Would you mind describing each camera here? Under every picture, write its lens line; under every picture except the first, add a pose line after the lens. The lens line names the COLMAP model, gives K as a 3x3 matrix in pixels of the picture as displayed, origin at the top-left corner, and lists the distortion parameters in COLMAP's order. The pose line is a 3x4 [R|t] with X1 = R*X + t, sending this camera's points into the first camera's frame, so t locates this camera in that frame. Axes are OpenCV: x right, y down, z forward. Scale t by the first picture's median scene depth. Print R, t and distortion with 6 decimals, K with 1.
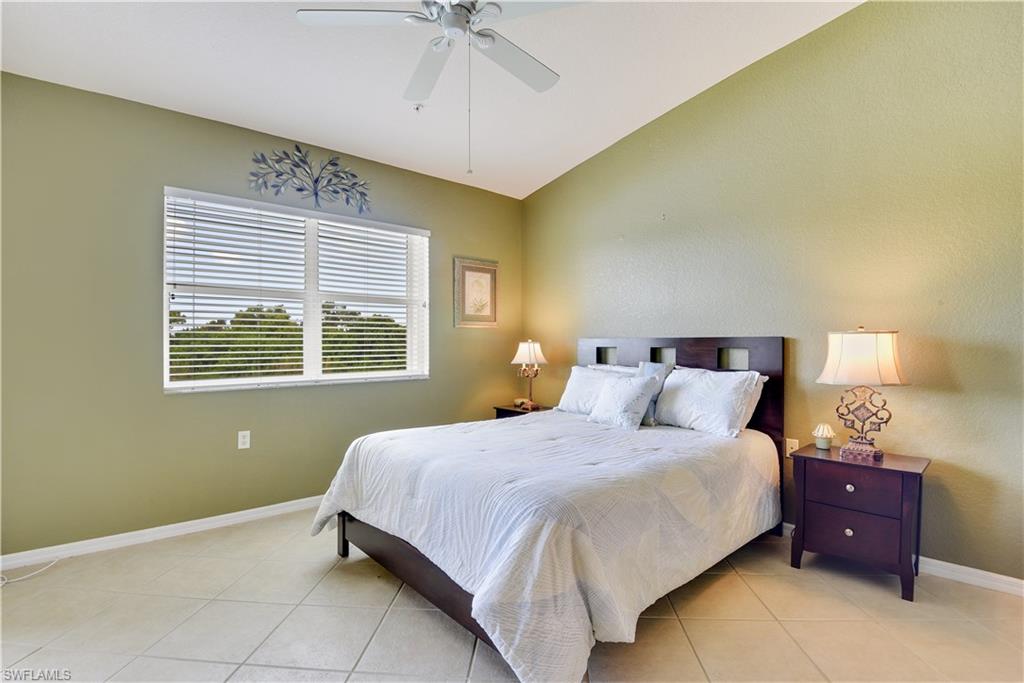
lens RADIAL K [[483.0, 0, 511.5], [0, 483.0, 344.2], [0, 0, 1]] dist [-0.024141, -0.001775]
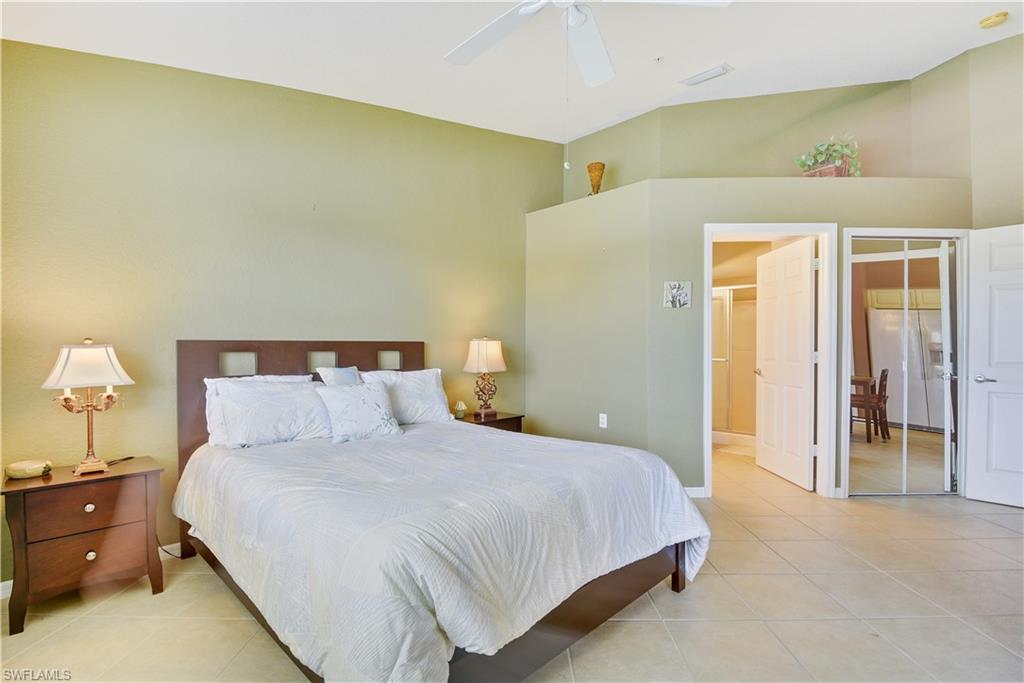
lens RADIAL K [[468.9, 0, 512.8], [0, 468.9, 346.6], [0, 0, 1]] dist [-0.002473, -0.000283]
pose [[-0.082958, -0.001050, 0.996552, -0.507825], [0.003921, 0.999991, 0.001380, -0.001593], [-0.996545, 0.004022, -0.082953, 0.594569]]
